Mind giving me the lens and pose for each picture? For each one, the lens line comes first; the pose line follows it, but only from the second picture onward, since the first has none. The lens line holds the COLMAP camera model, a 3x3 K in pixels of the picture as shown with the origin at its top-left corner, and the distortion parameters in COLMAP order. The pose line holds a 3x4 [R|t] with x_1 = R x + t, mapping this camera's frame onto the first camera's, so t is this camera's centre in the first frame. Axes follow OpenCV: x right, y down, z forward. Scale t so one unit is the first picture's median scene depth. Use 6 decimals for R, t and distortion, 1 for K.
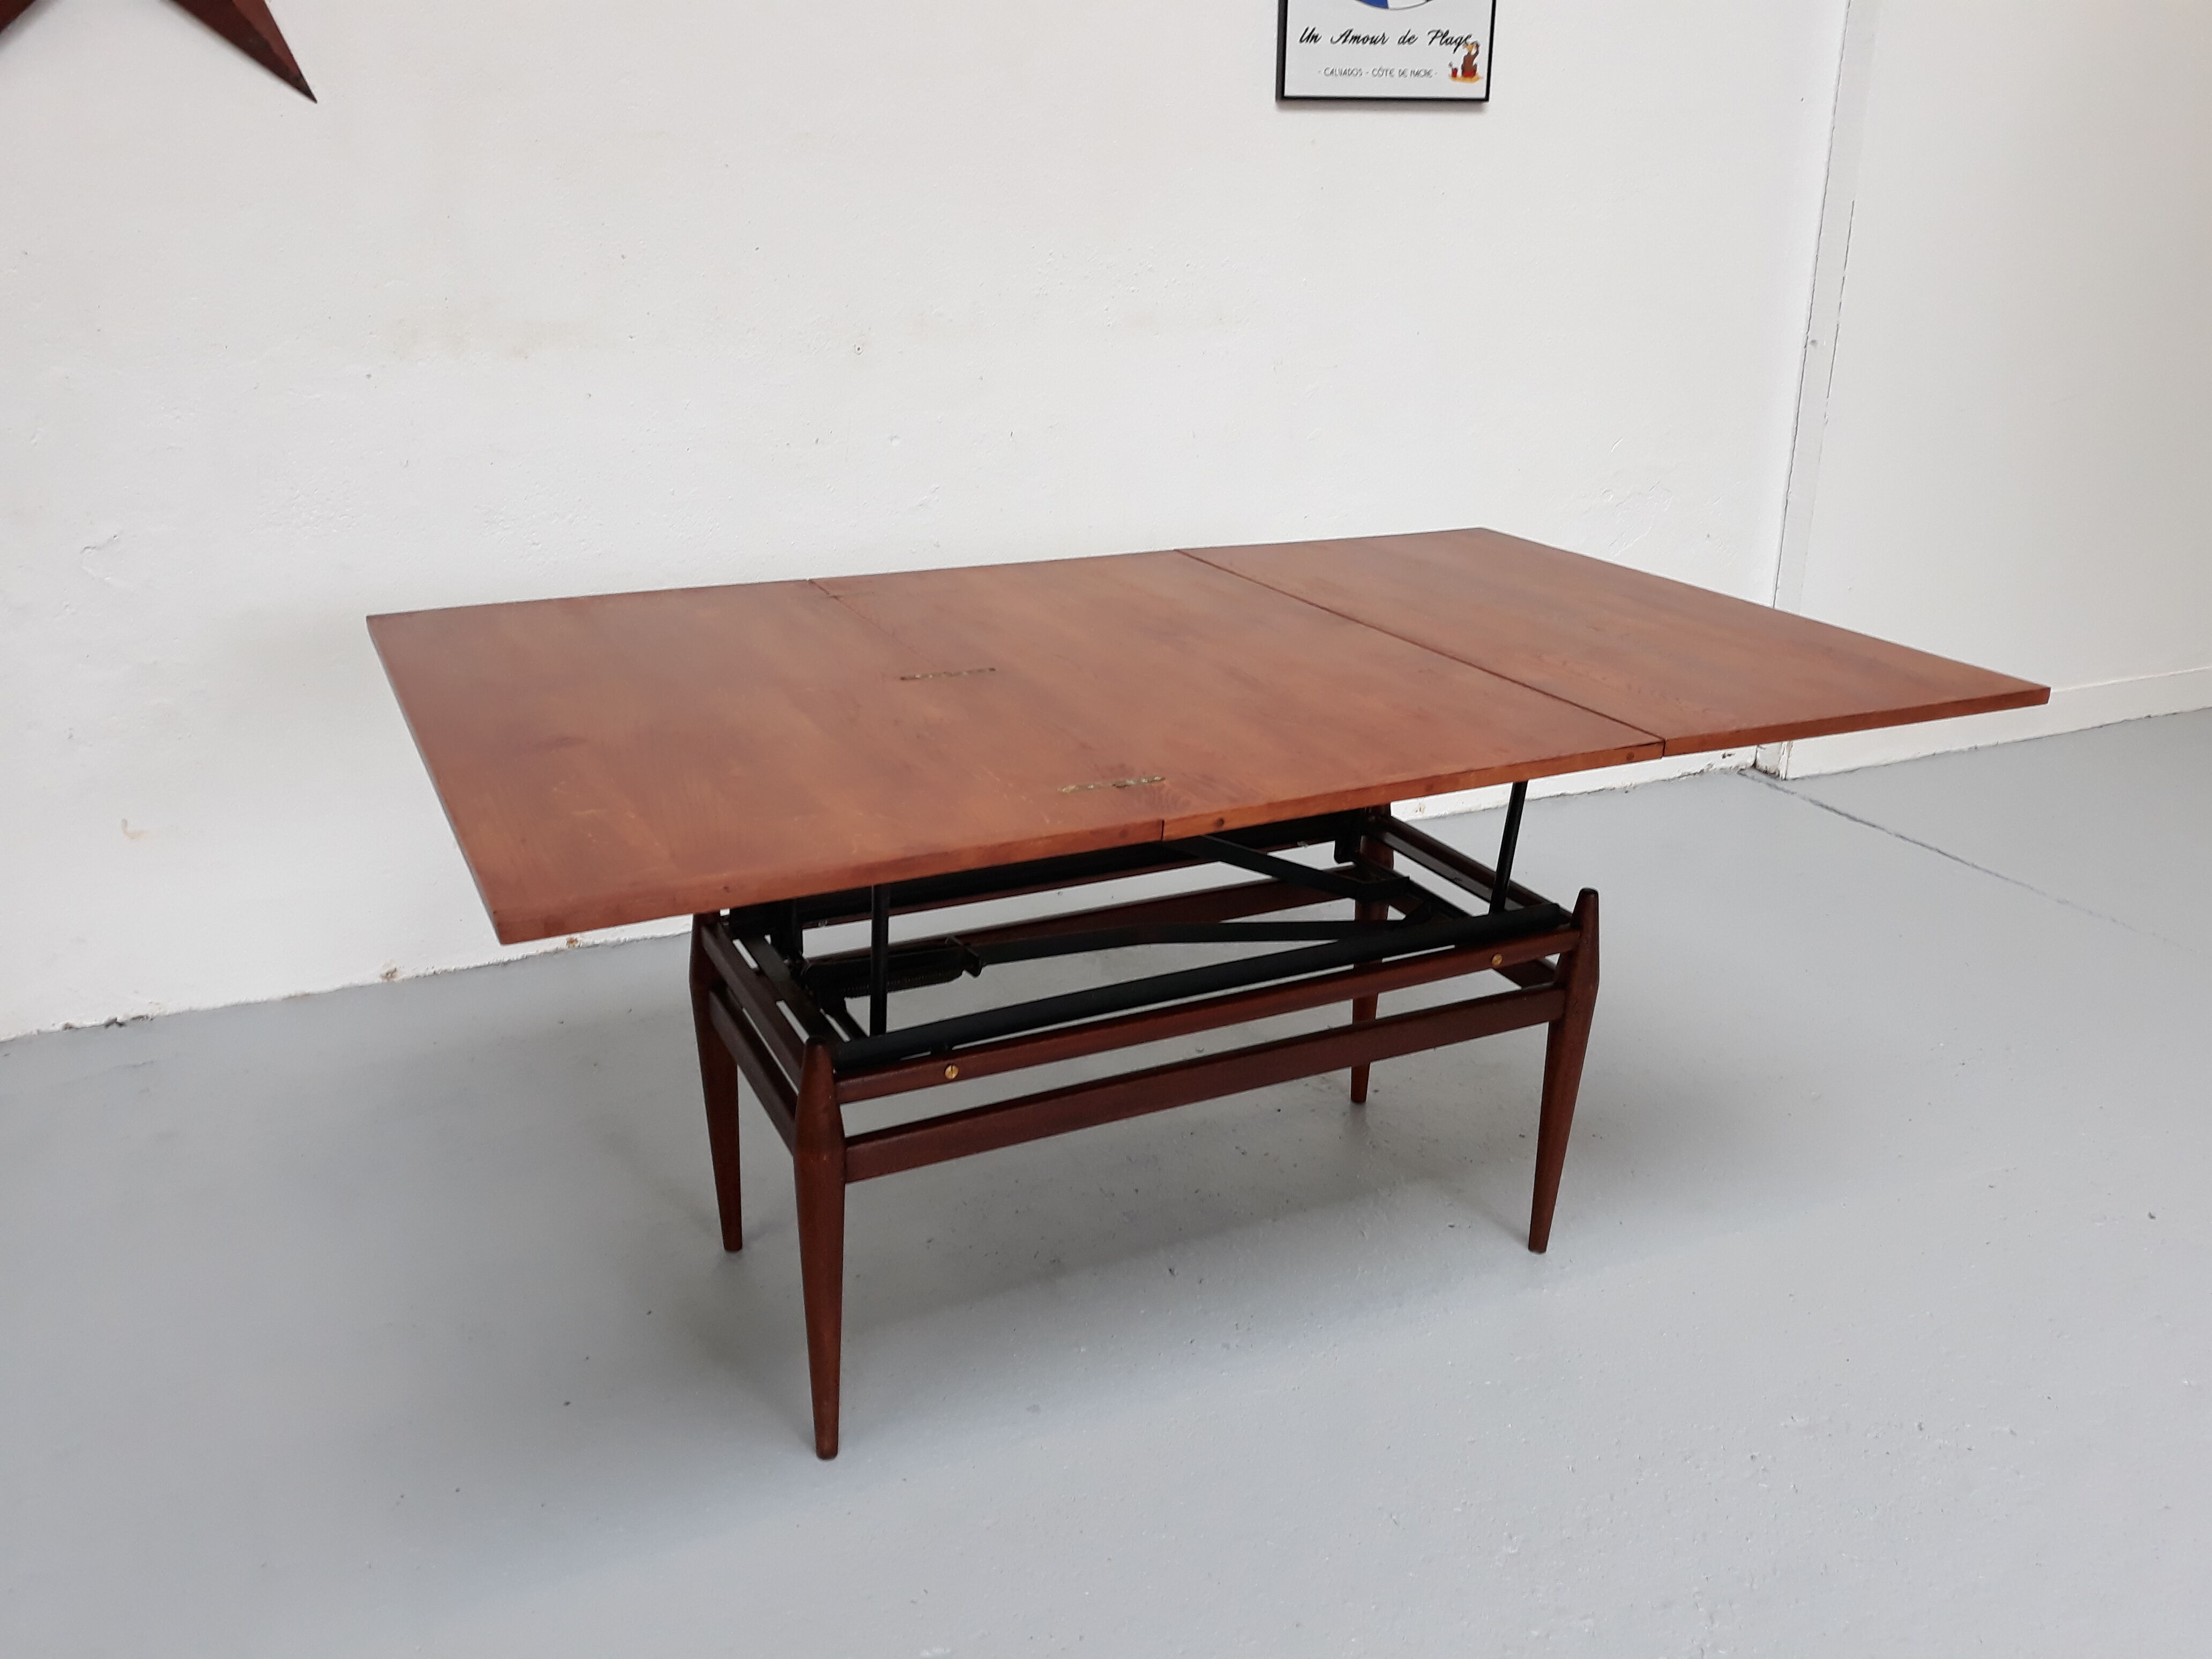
lens RADIAL K [[1849.7, 0, 1119.9], [0, 1849.7, 826.9], [0, 0, 1]] dist [0.012517, -0.064087]
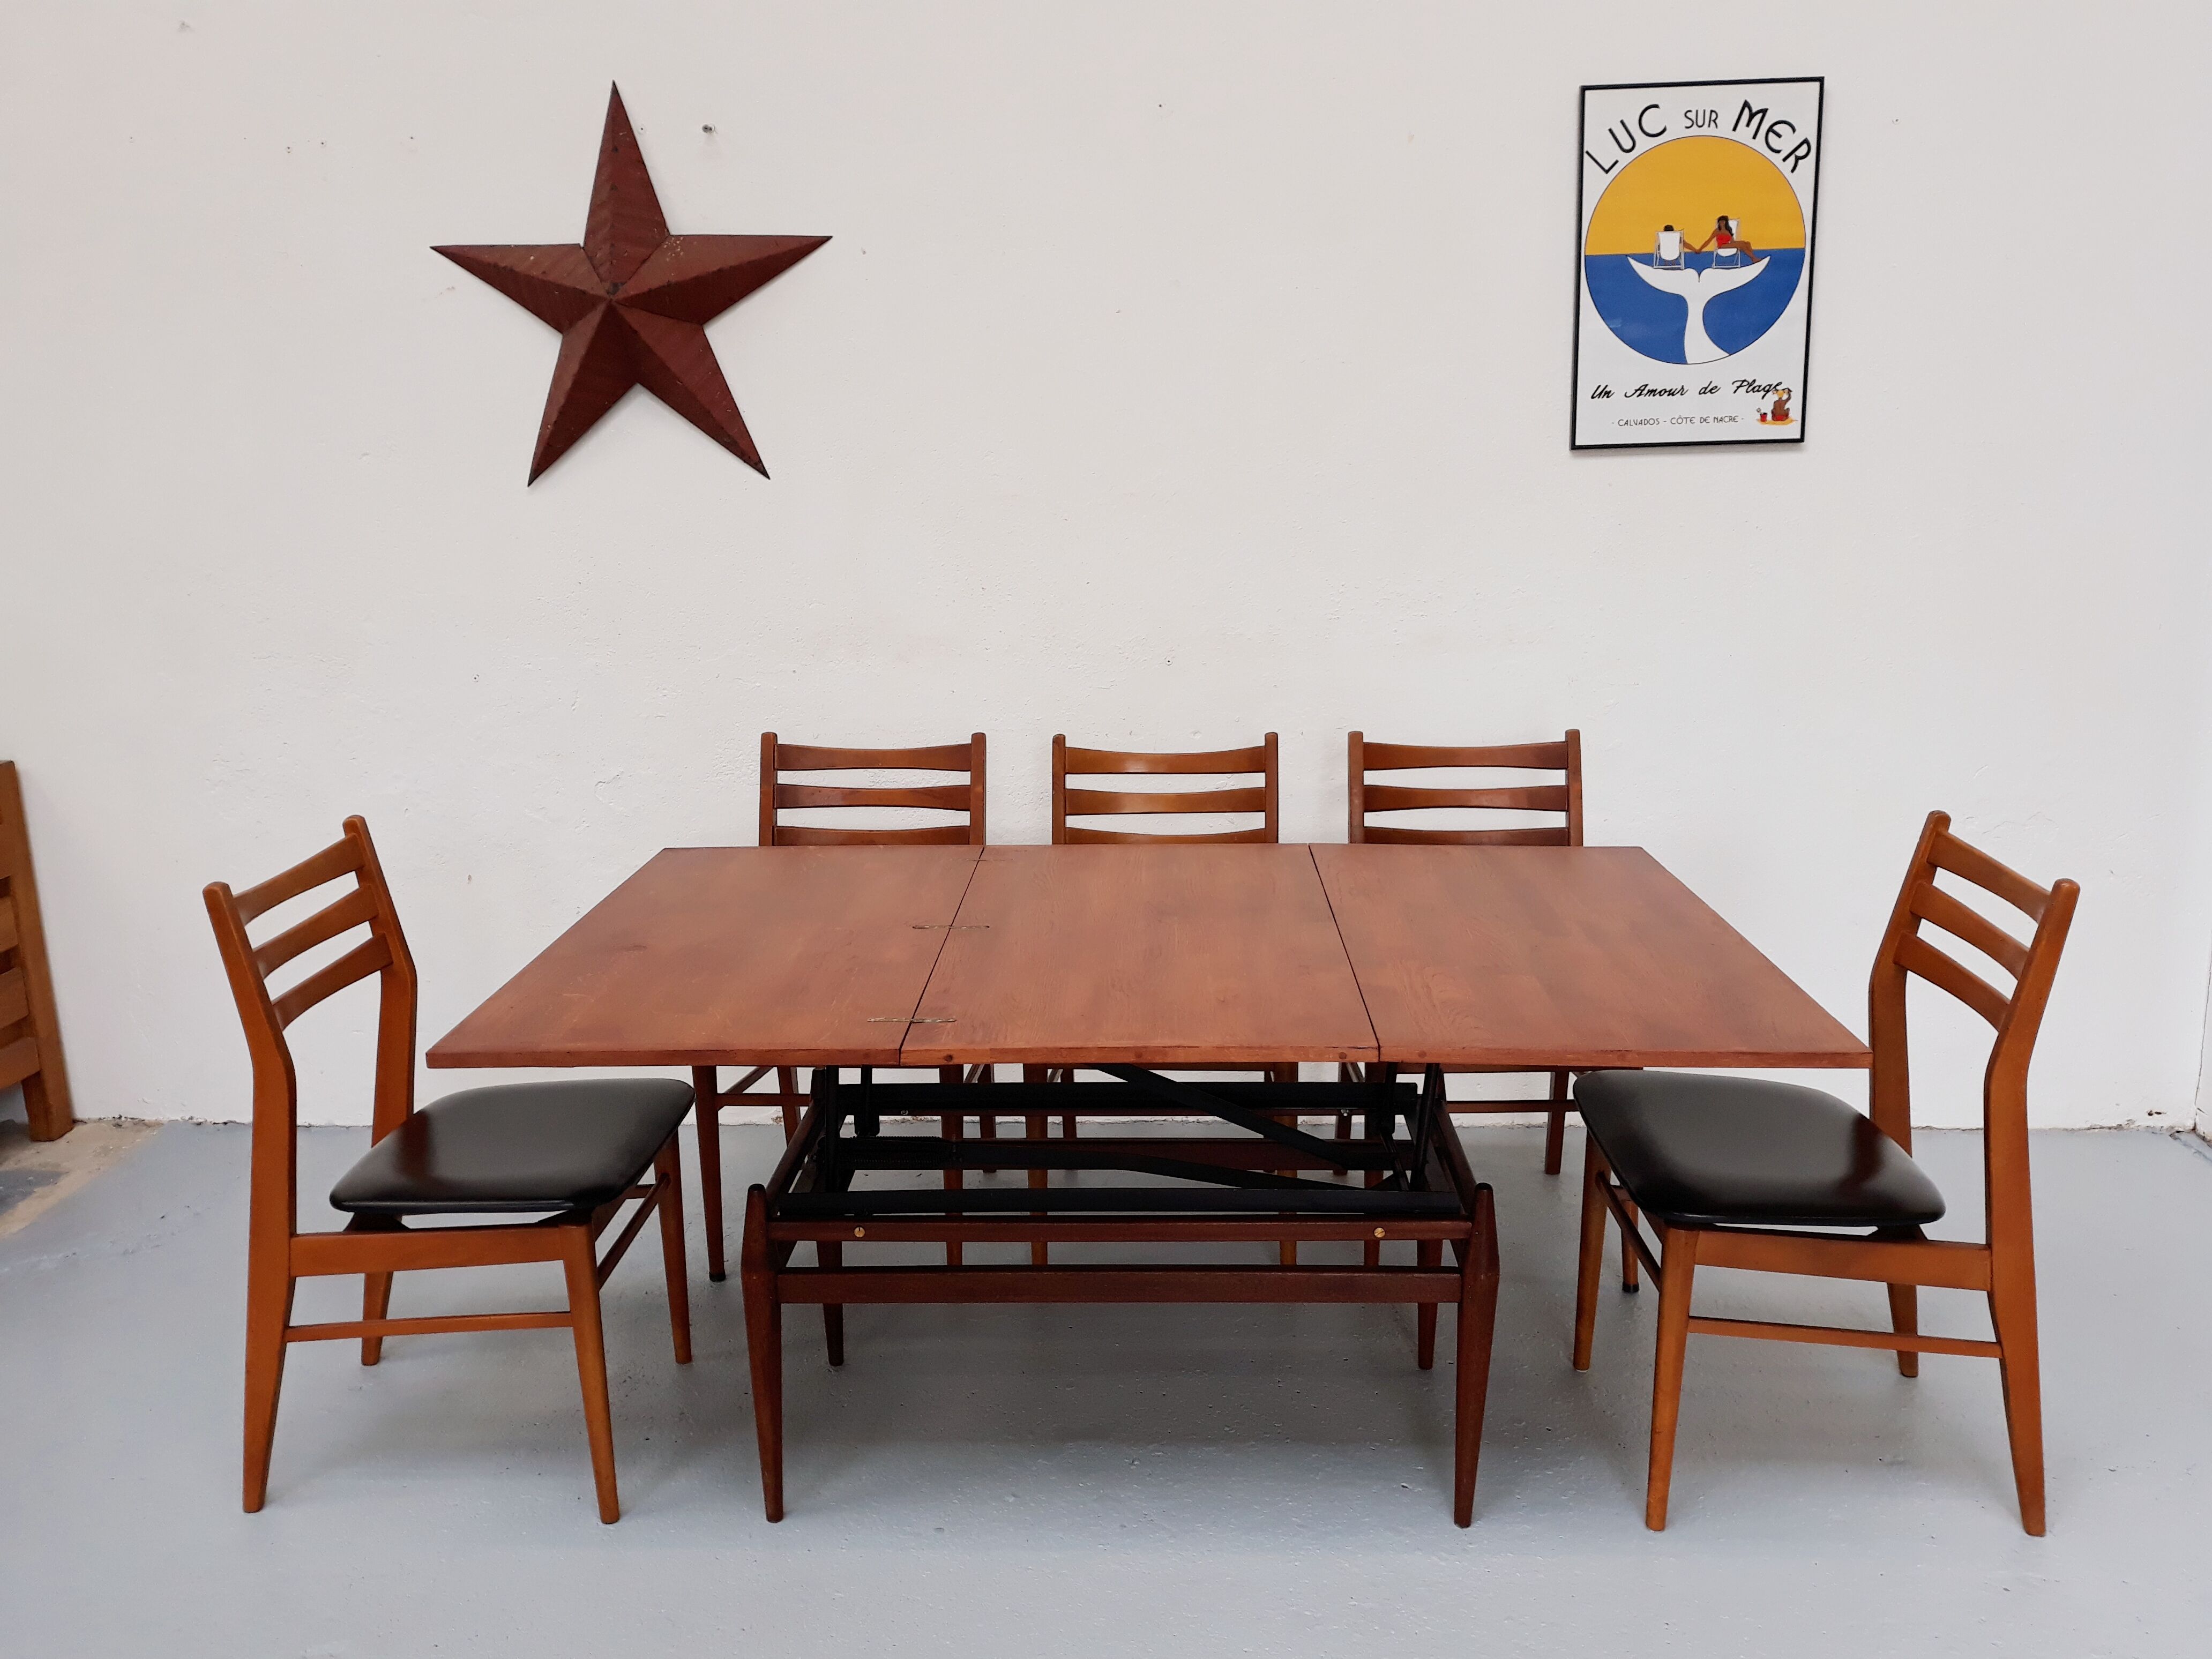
lens RADIAL K [[1849.7, 0, 1109.7], [0, 1849.7, 829.5], [0, 0, 1]] dist [0.012517, -0.064087]
pose [[0.884450, 0.076398, -0.460339, 0.443702], [-0.134936, 0.986234, -0.095577, -0.031648], [0.446700, 0.146649, 0.882583, -0.076992]]
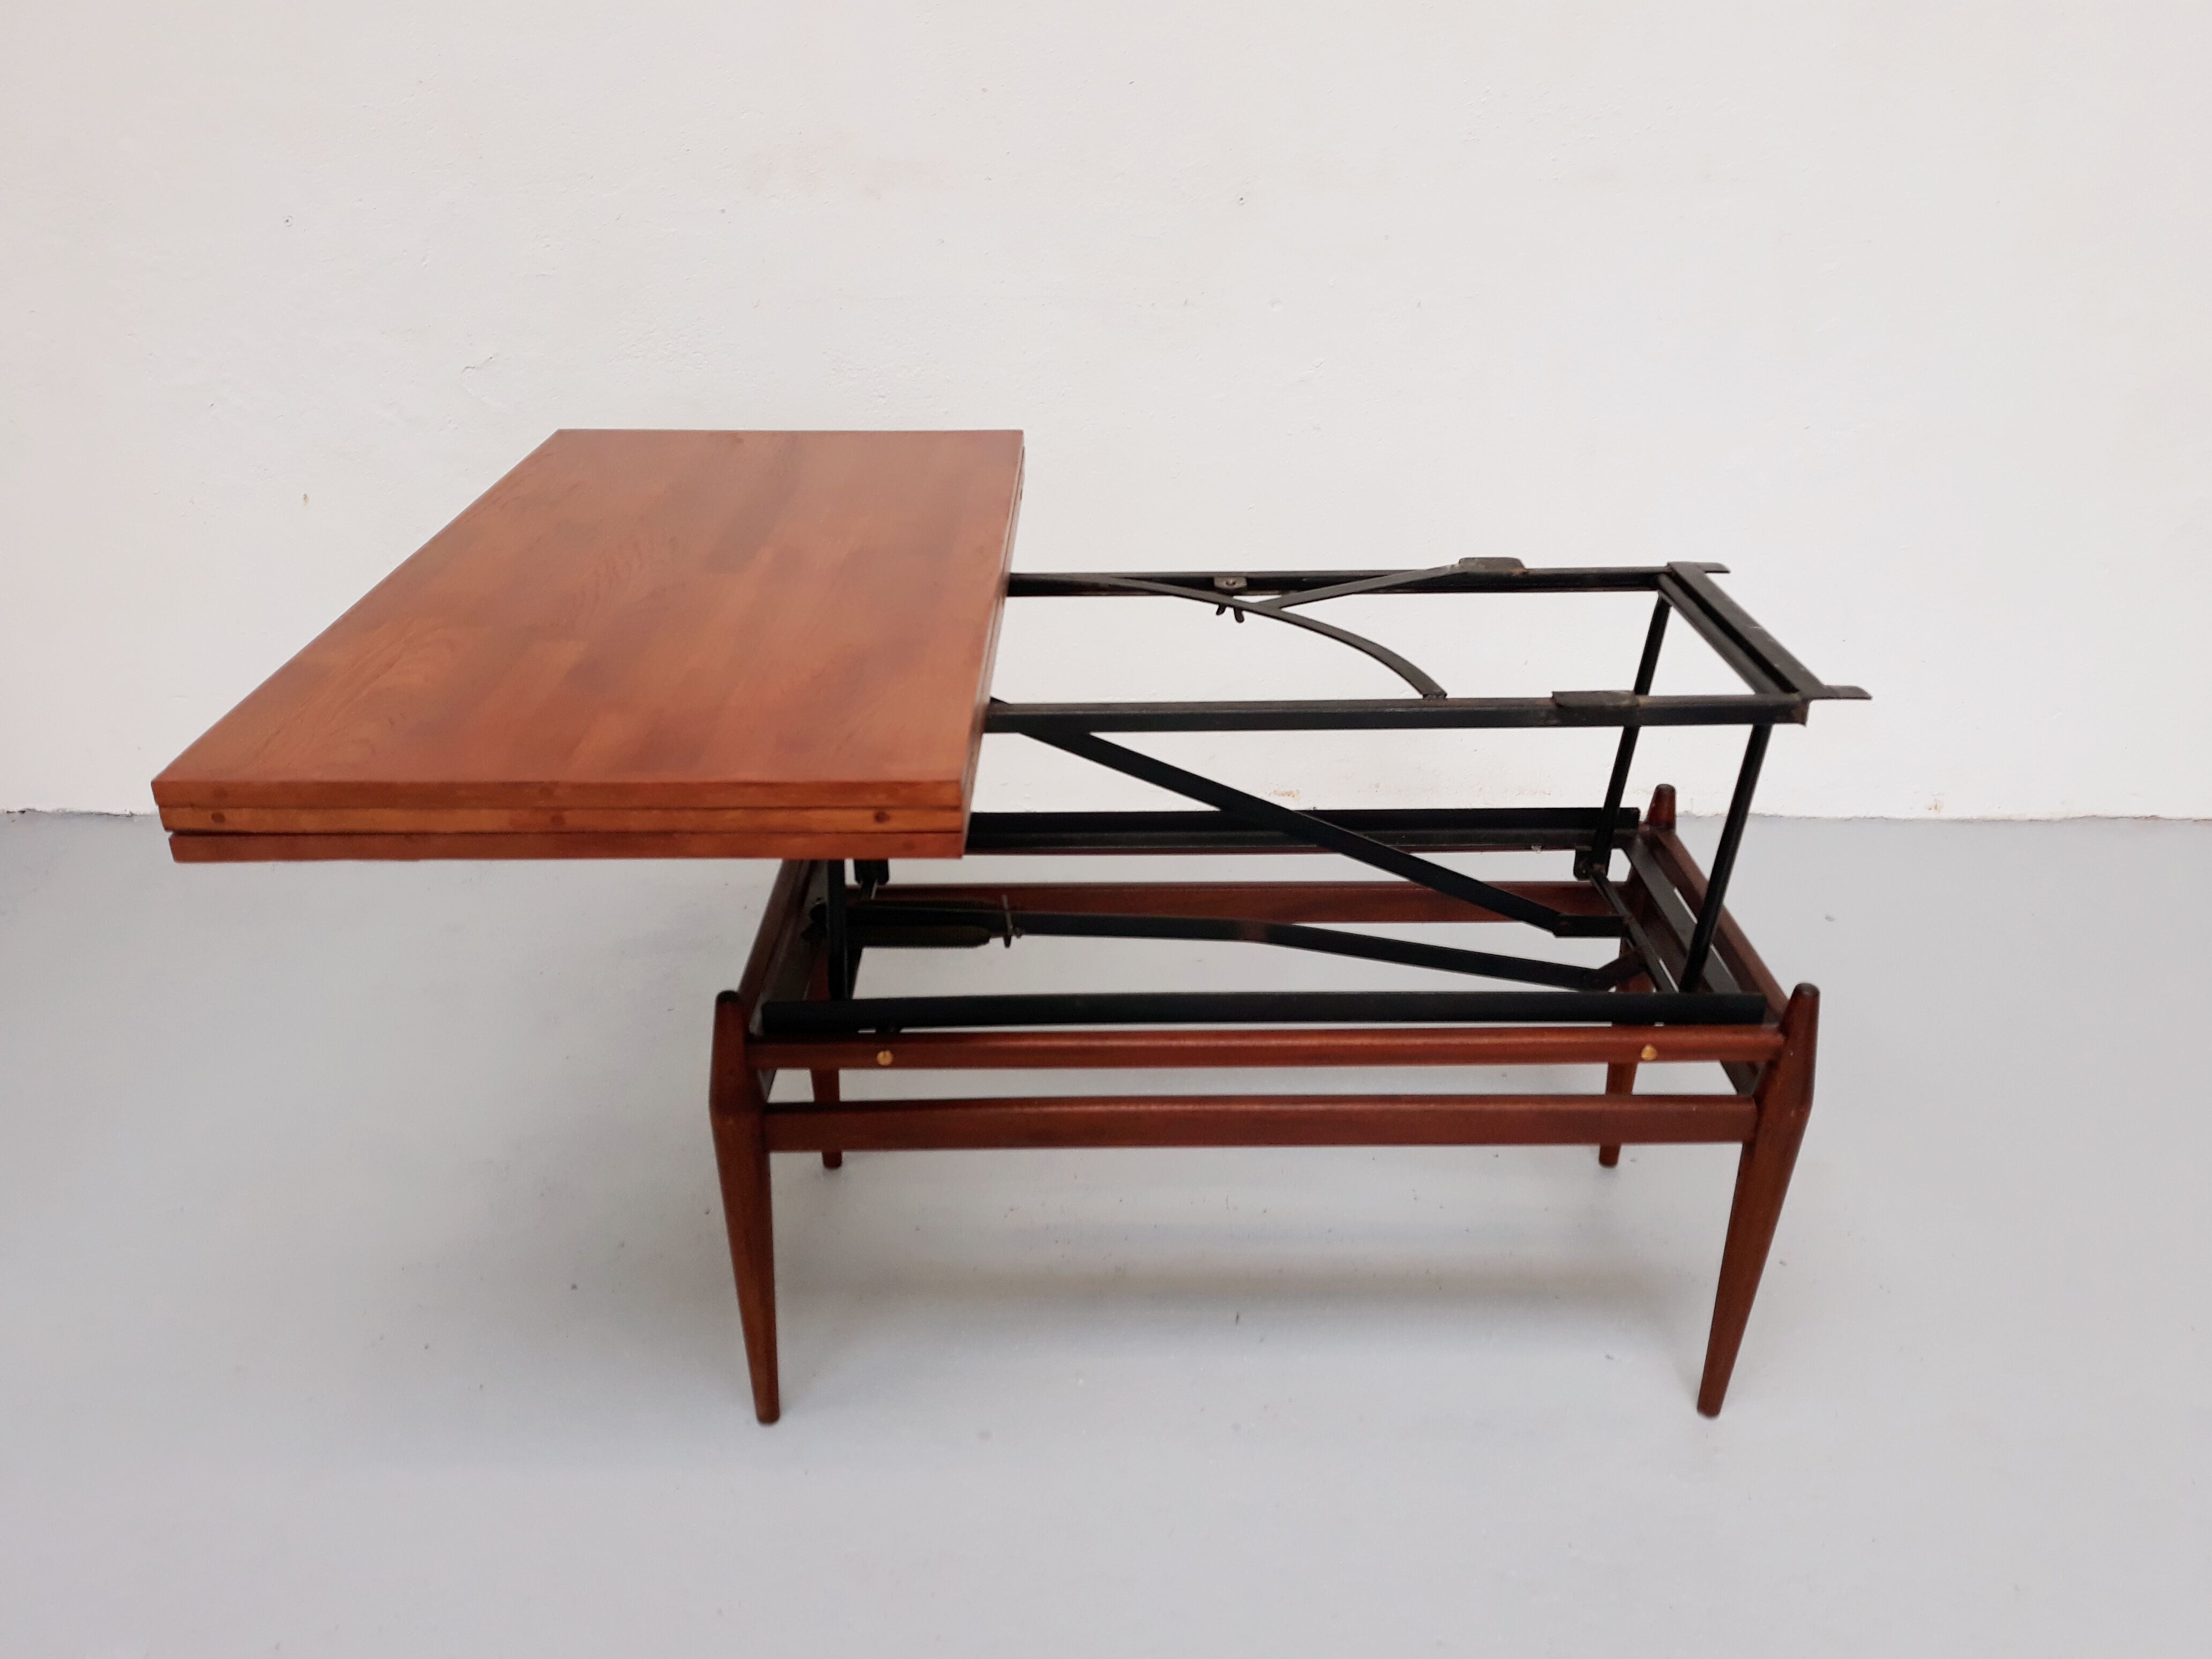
lens RADIAL K [[1849.7, 0, 1087.4], [0, 1849.7, 836.5], [0, 0, 1]] dist [0.012517, -0.064087]
pose [[0.899195, 0.172317, -0.402188, 0.229531], [-0.134925, 0.983592, 0.119759, -0.061683], [0.416225, -0.053421, 0.907691, 0.170487]]
